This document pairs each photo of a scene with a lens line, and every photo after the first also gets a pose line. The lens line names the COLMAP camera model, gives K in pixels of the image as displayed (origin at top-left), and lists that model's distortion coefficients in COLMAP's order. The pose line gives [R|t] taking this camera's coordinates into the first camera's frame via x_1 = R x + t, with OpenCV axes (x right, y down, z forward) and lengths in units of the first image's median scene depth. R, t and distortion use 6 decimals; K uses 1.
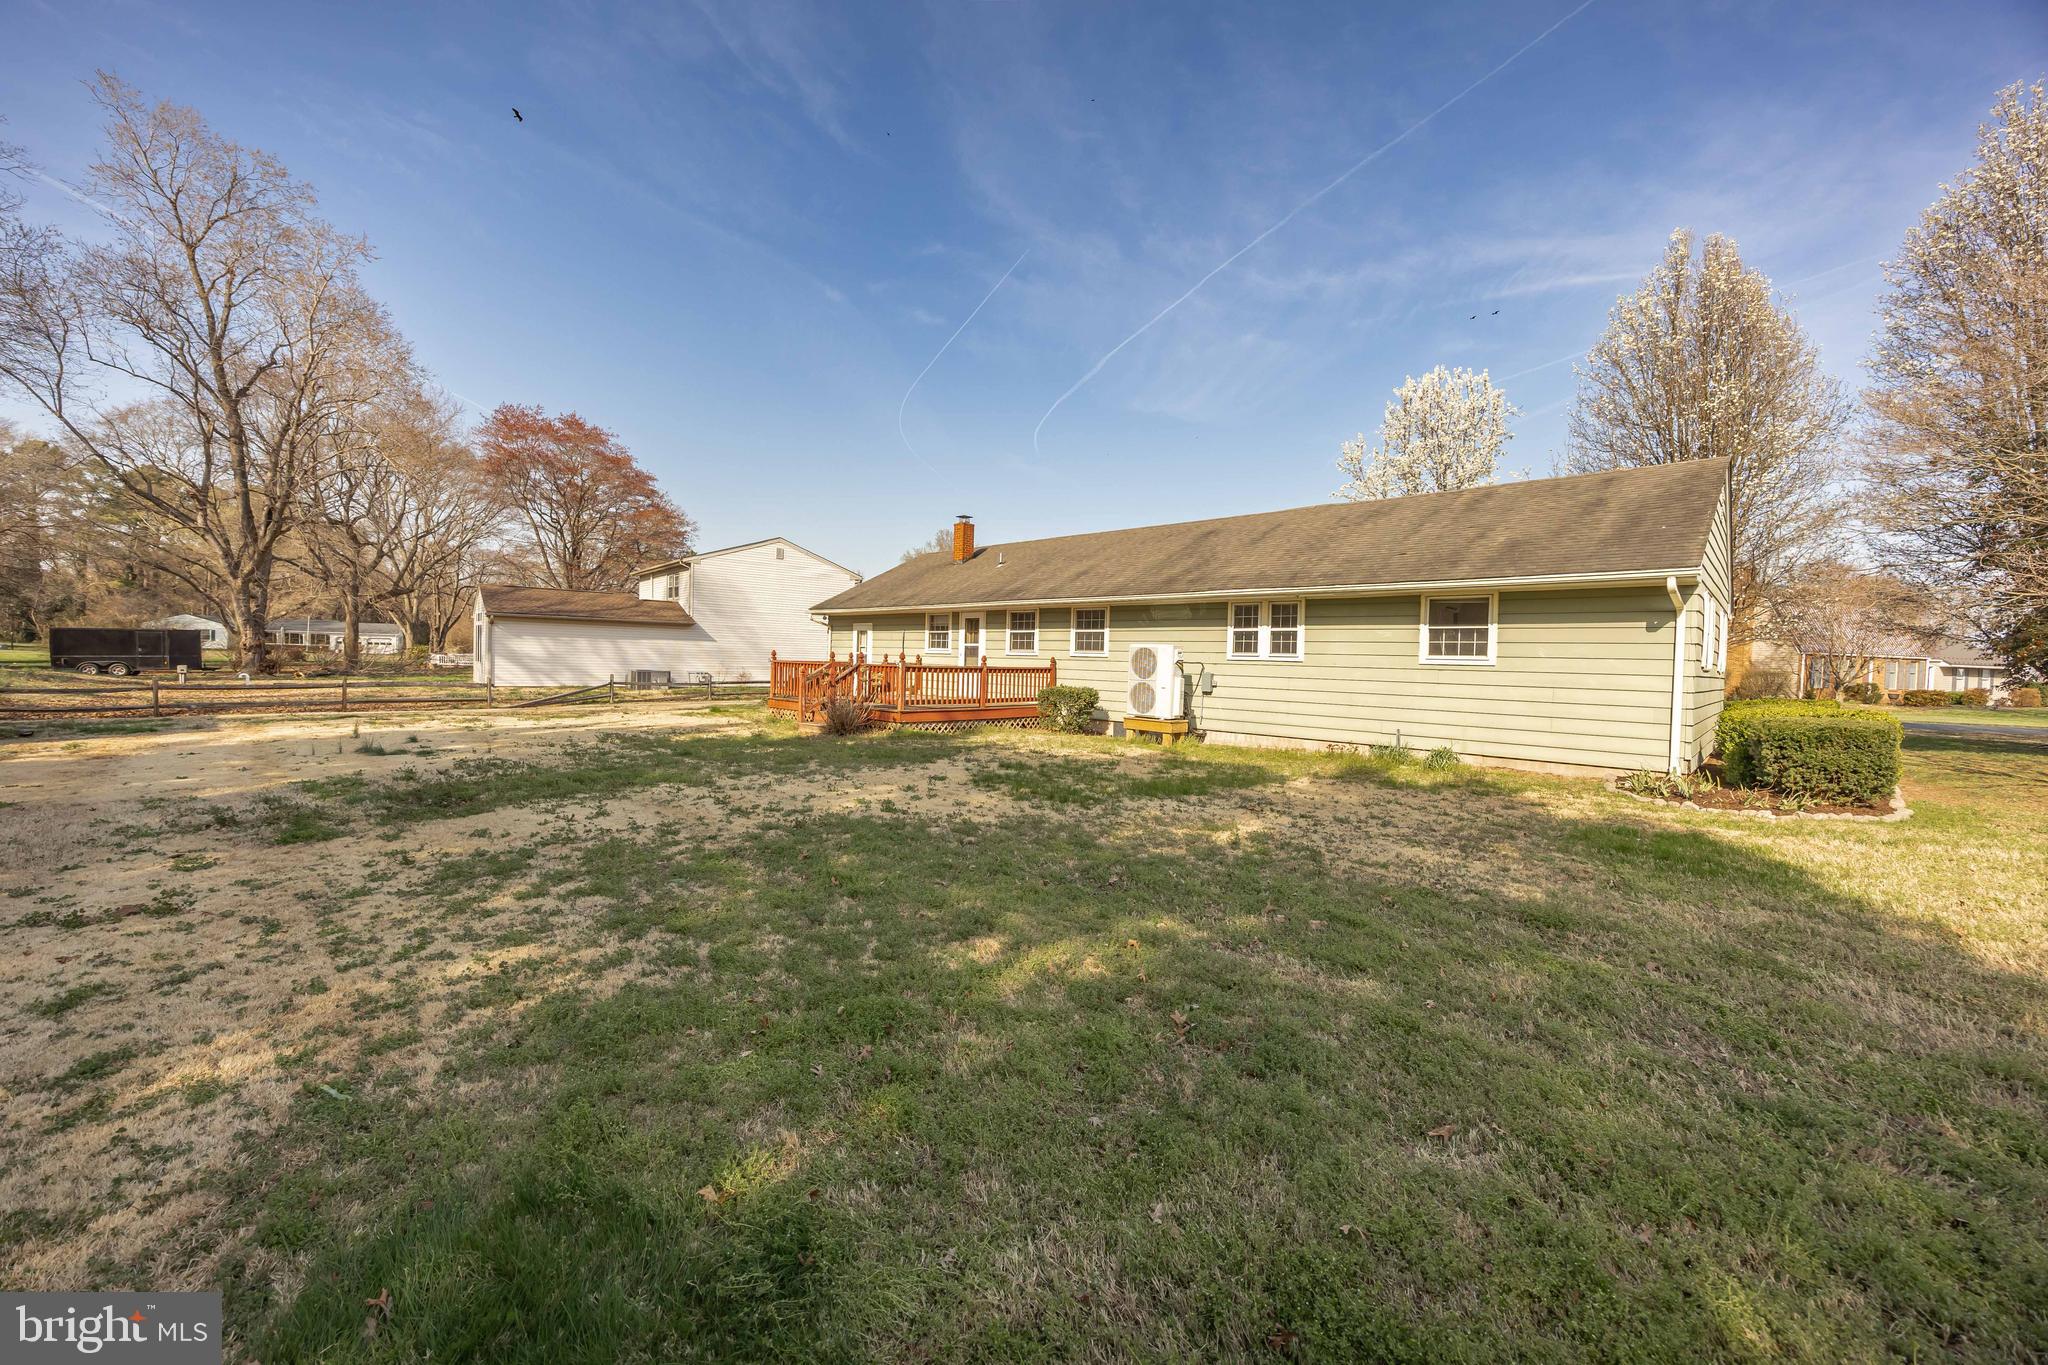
lens RADIAL K [[738.9, 0, 1024.0], [0, 738.9, 682.5], [0, 0, 1]] dist [0.001878, 0.000152]
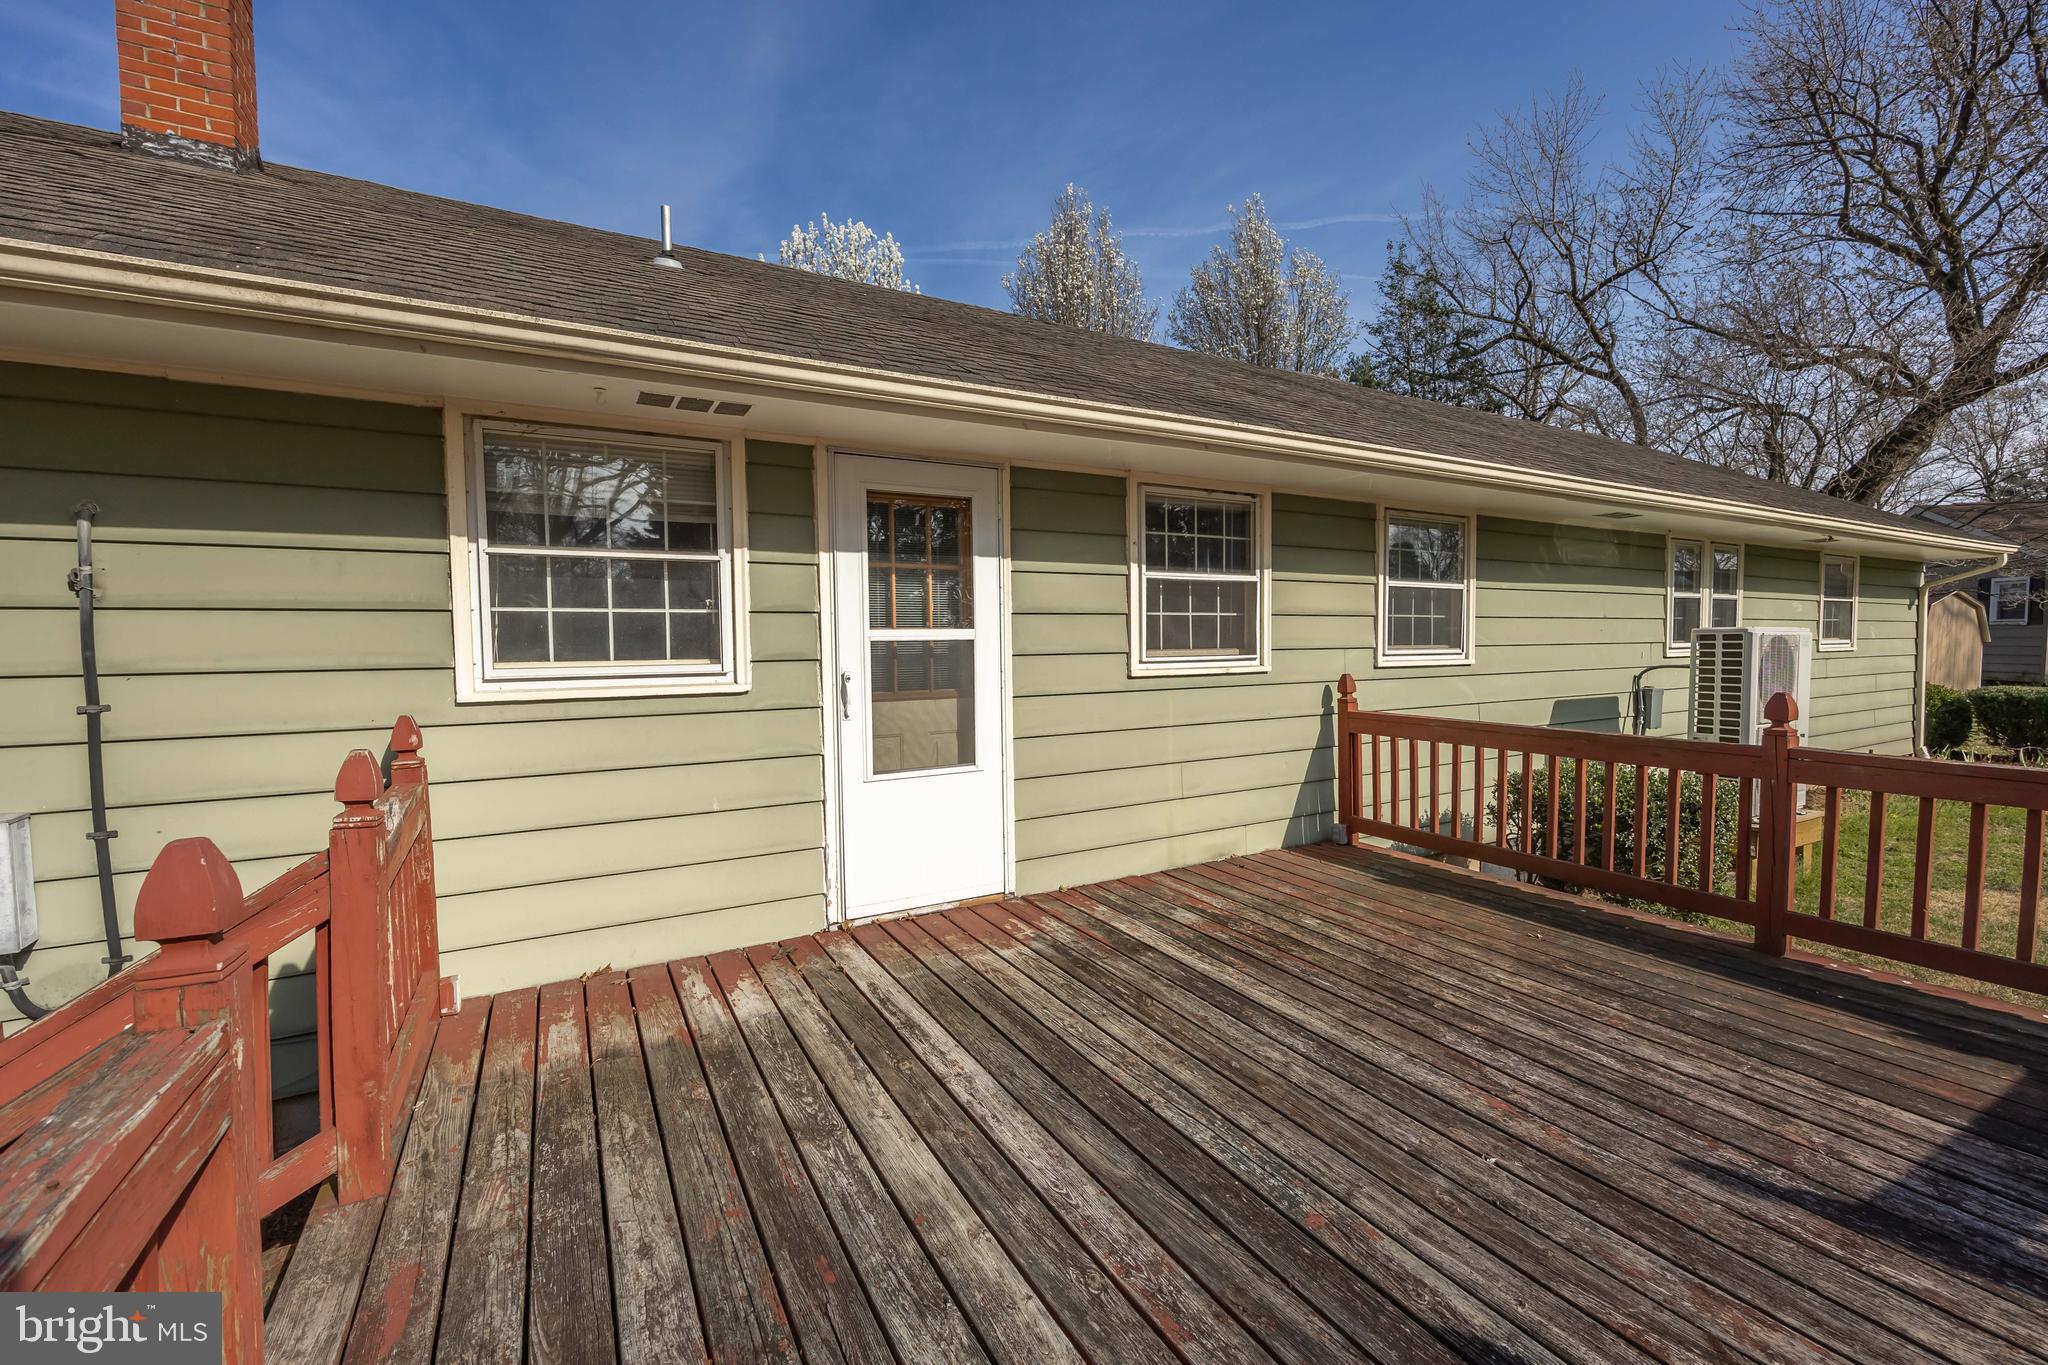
lens RADIAL K [[838.6, 0, 1019.5], [0, 838.6, 685.0], [0, 0, 1]] dist [-0.001146, -0.000171]
pose [[0.296169, -0.088316, 0.951044, -0.243856], [0.046193, 0.995875, 0.078094, -0.049041], [-0.954018, 0.020802, 0.299027, 0.824416]]
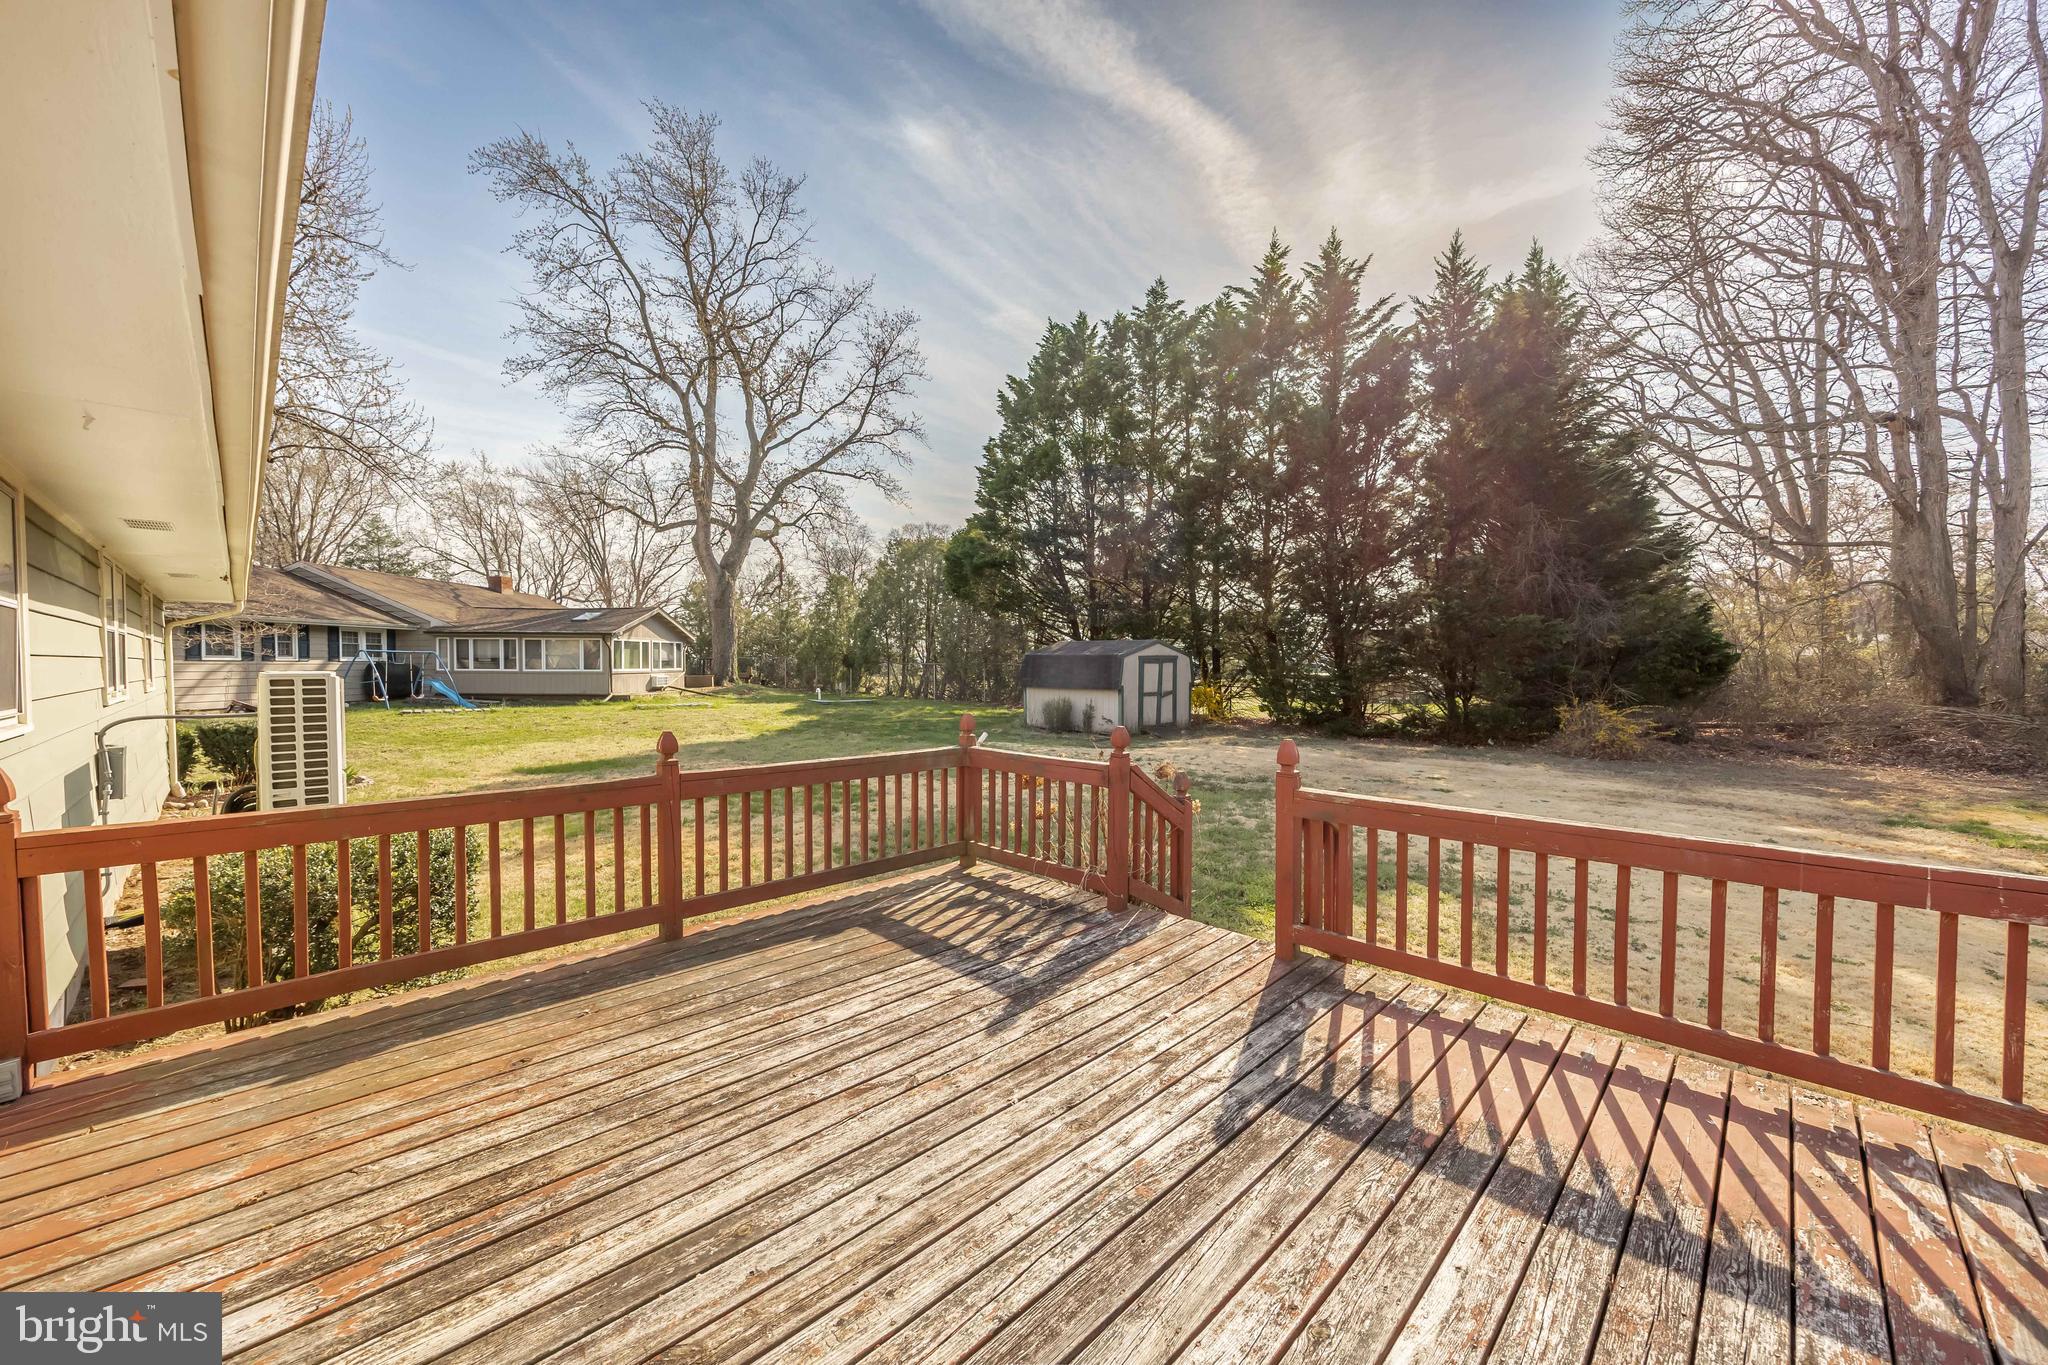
lens RADIAL K [[787.3, 0, 1029.6], [0, 787.3, 679.3], [0, 0, 1]] dist [-0.007510, 0.000099]
pose [[-0.999303, -0.034119, 0.015168, -0.132877], [-0.033315, 0.998174, 0.050382, -0.052883], [-0.016859, 0.049841, -0.998615, 0.923986]]
